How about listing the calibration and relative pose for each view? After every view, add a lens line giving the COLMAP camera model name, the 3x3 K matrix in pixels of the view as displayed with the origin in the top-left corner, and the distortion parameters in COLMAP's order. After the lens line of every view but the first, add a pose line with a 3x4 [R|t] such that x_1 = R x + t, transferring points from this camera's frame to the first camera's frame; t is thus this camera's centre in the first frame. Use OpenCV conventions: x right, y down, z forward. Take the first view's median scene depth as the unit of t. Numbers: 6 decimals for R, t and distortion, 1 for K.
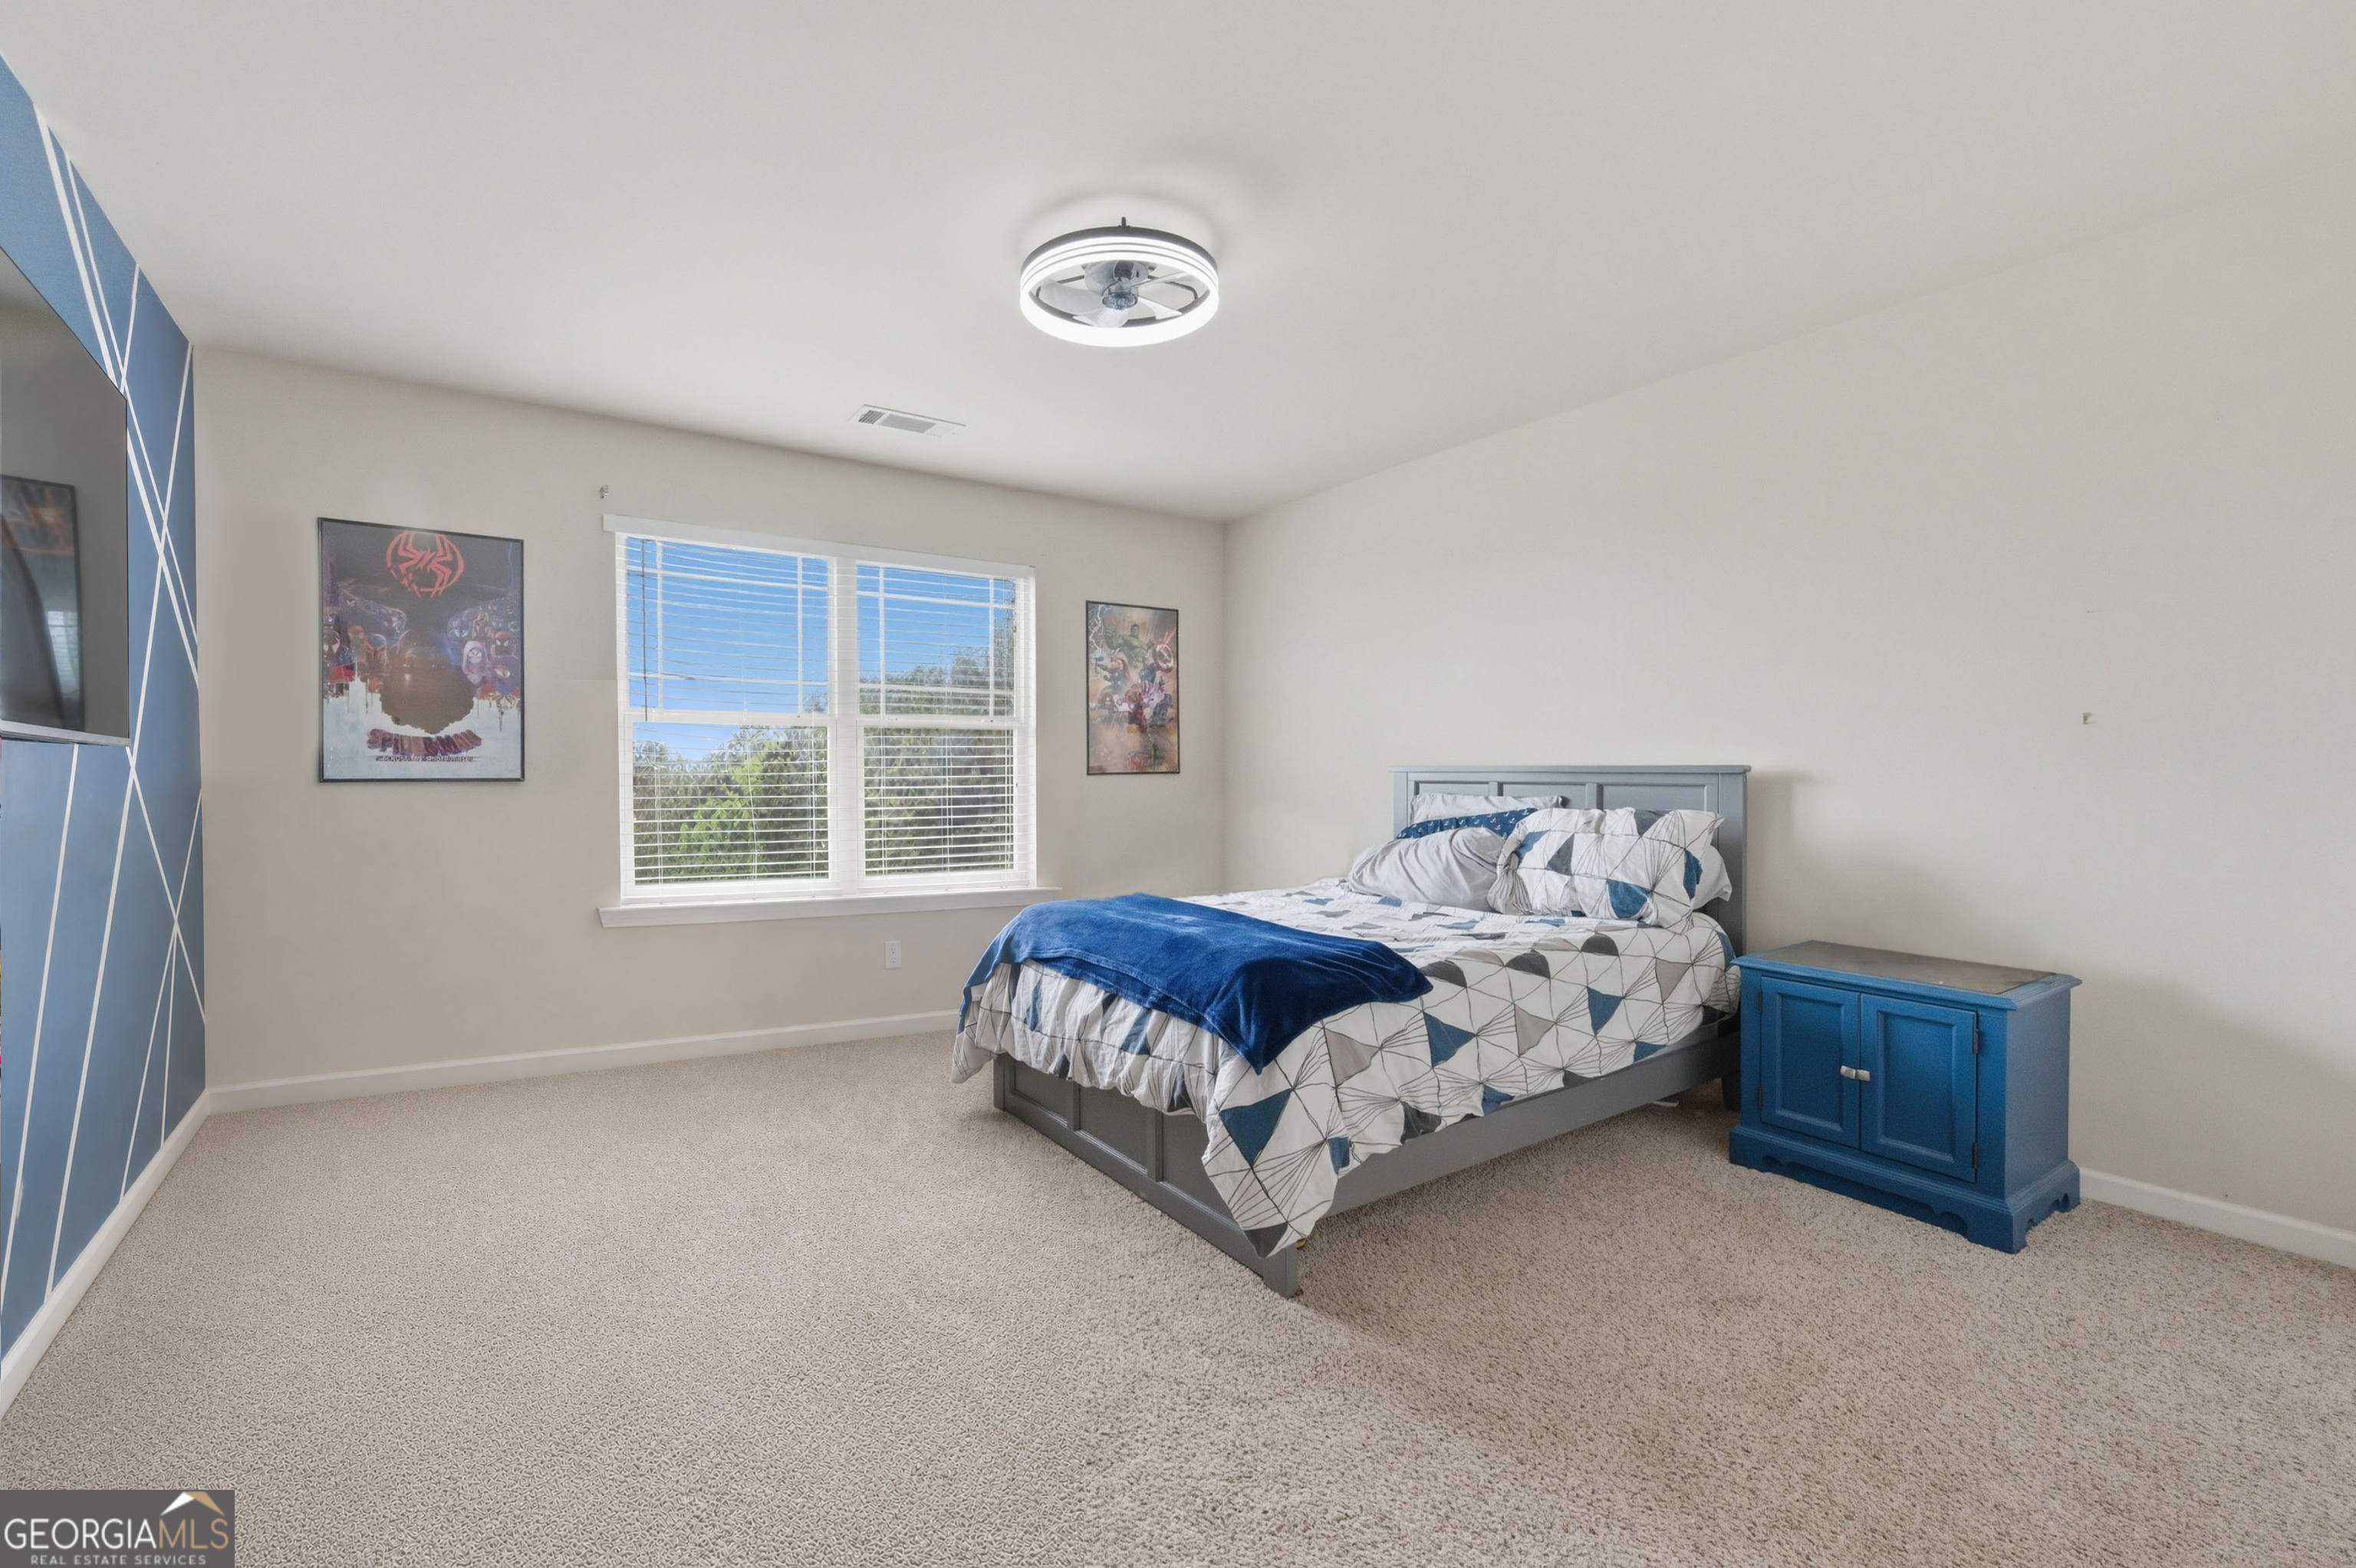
lens RADIAL K [[1004.0, 0, 1176.3], [0, 1004.0, 752.3], [0, 0, 1]] dist [0.001945, -0.000077]
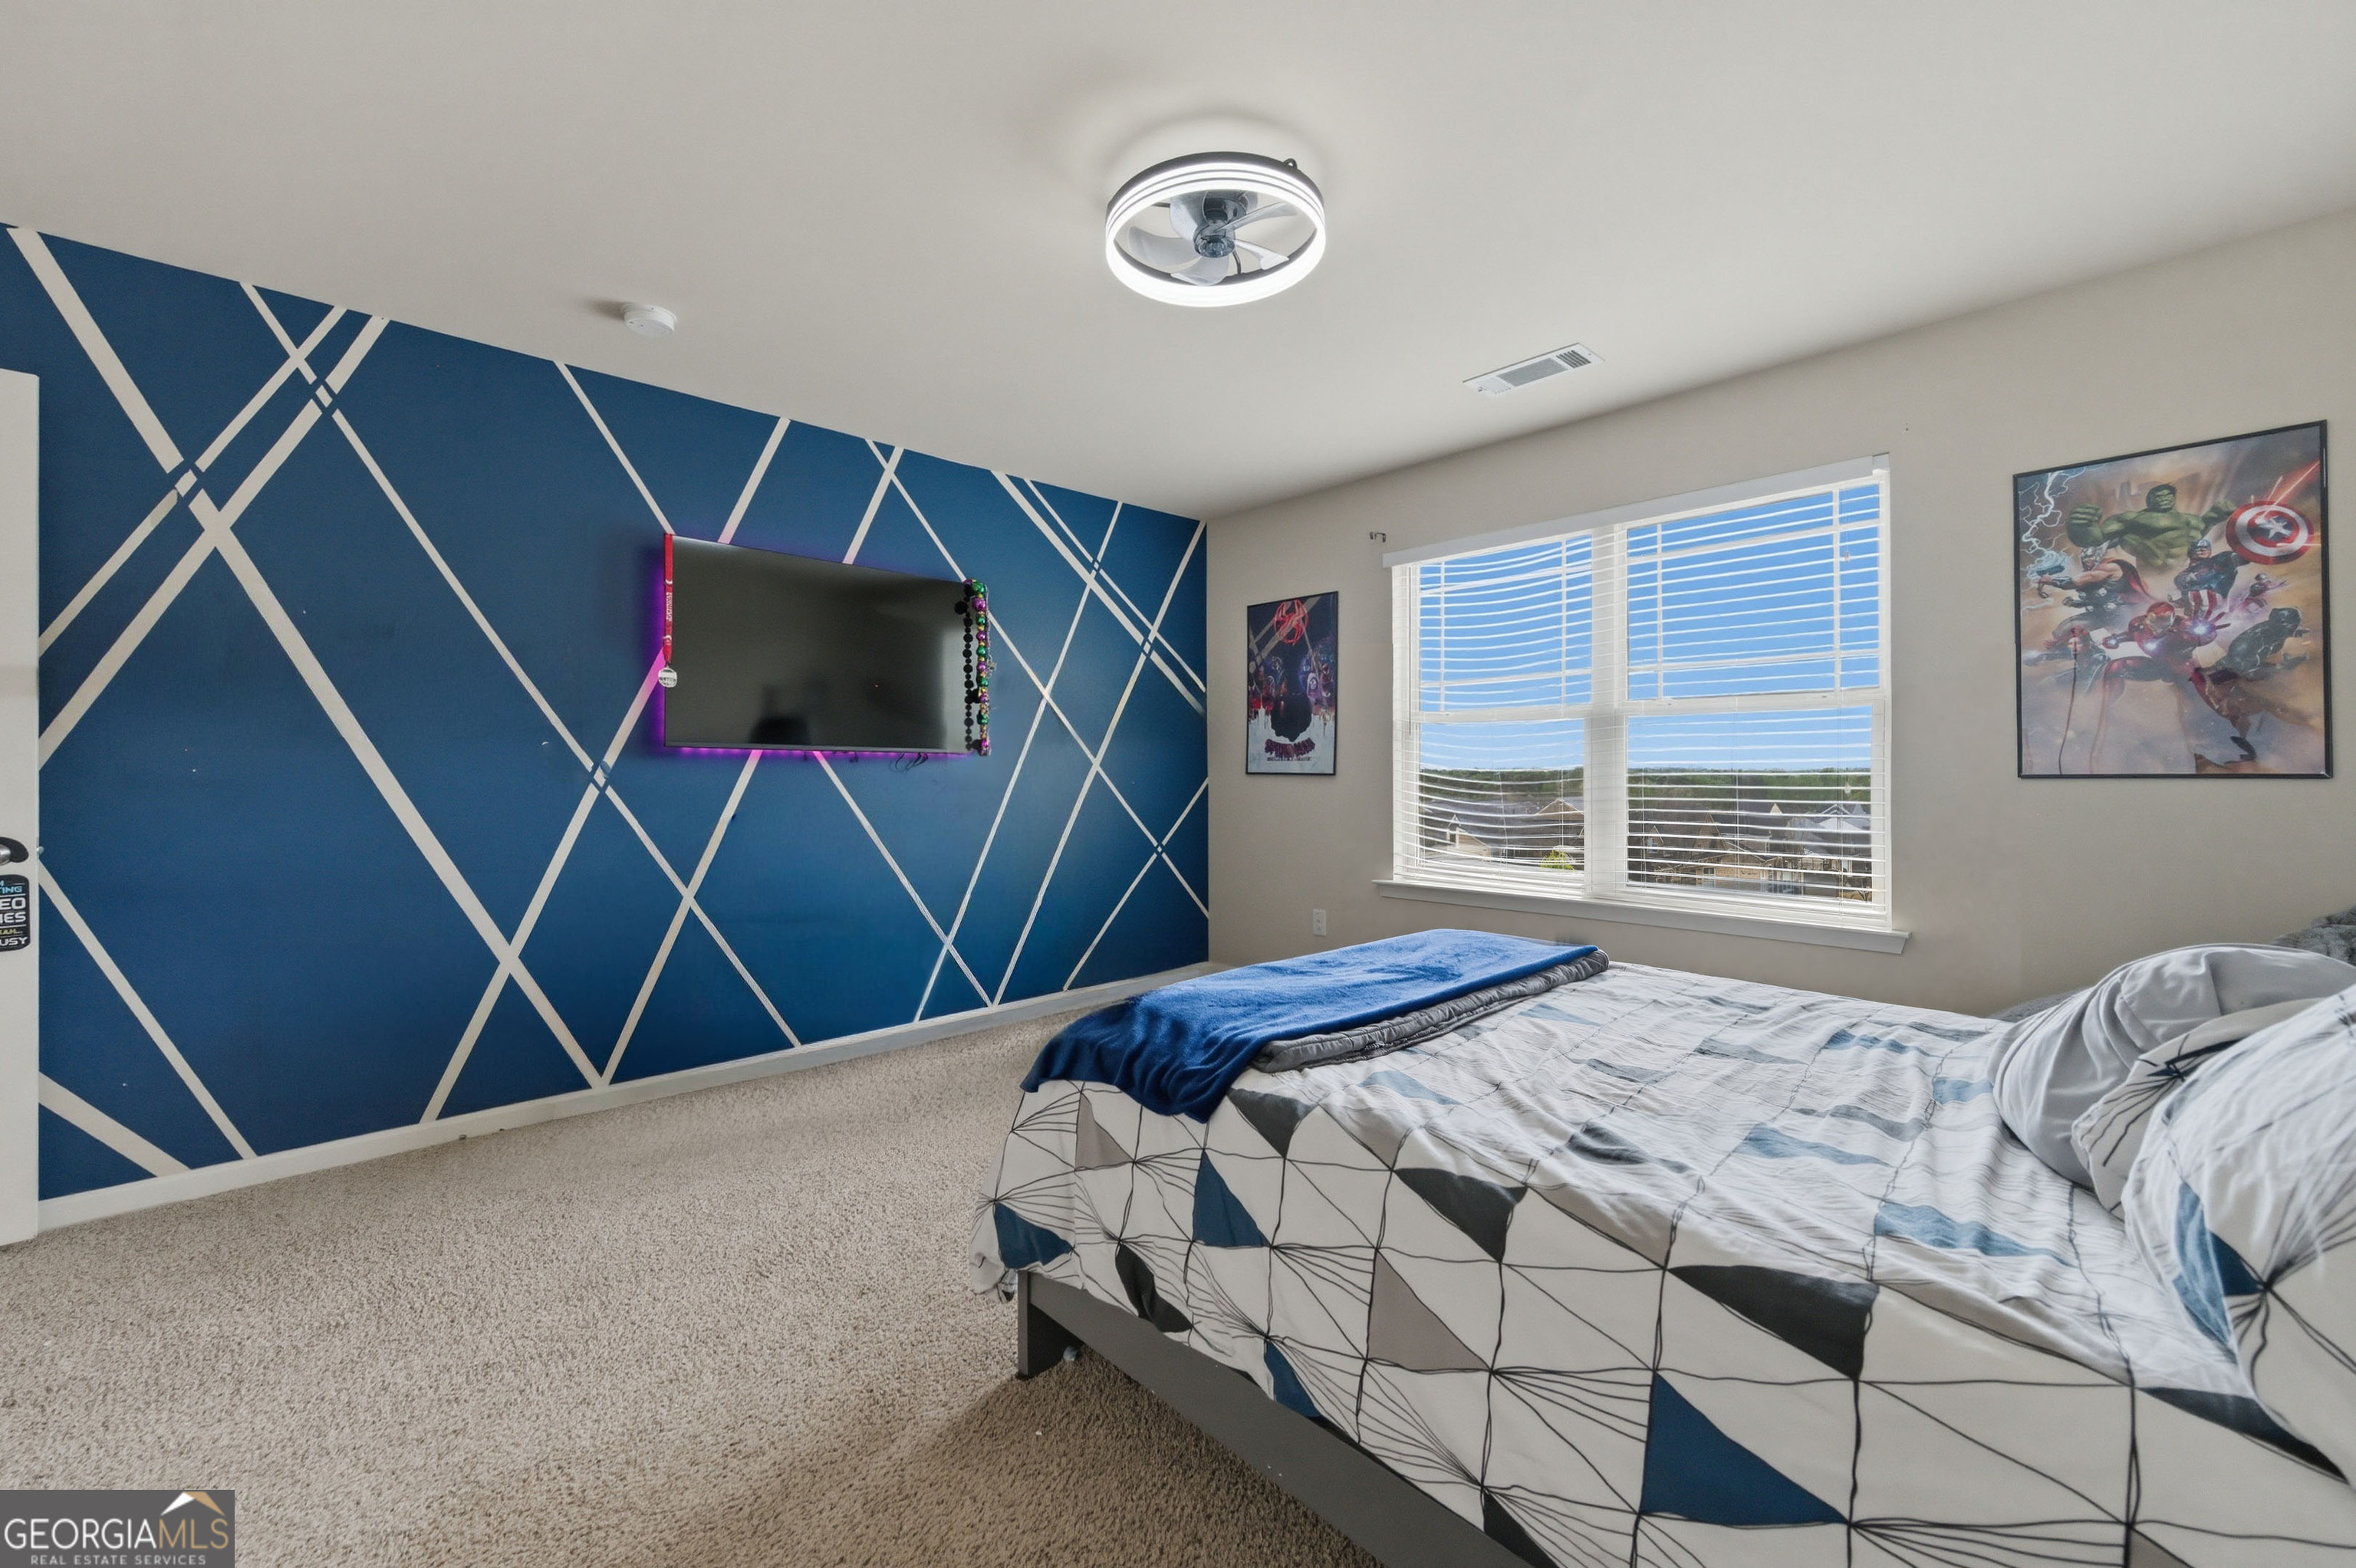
lens RADIAL K [[1004.0, 0, 1176.3], [0, 1004.0, 752.3], [0, 0, 1]] dist [0.001945, -0.000077]
pose [[0.090781, -0.012576, -0.995791, 0.437795], [0.016635, 0.999800, -0.011110, 0.006530], [0.995732, -0.015557, 0.090972, 0.463085]]
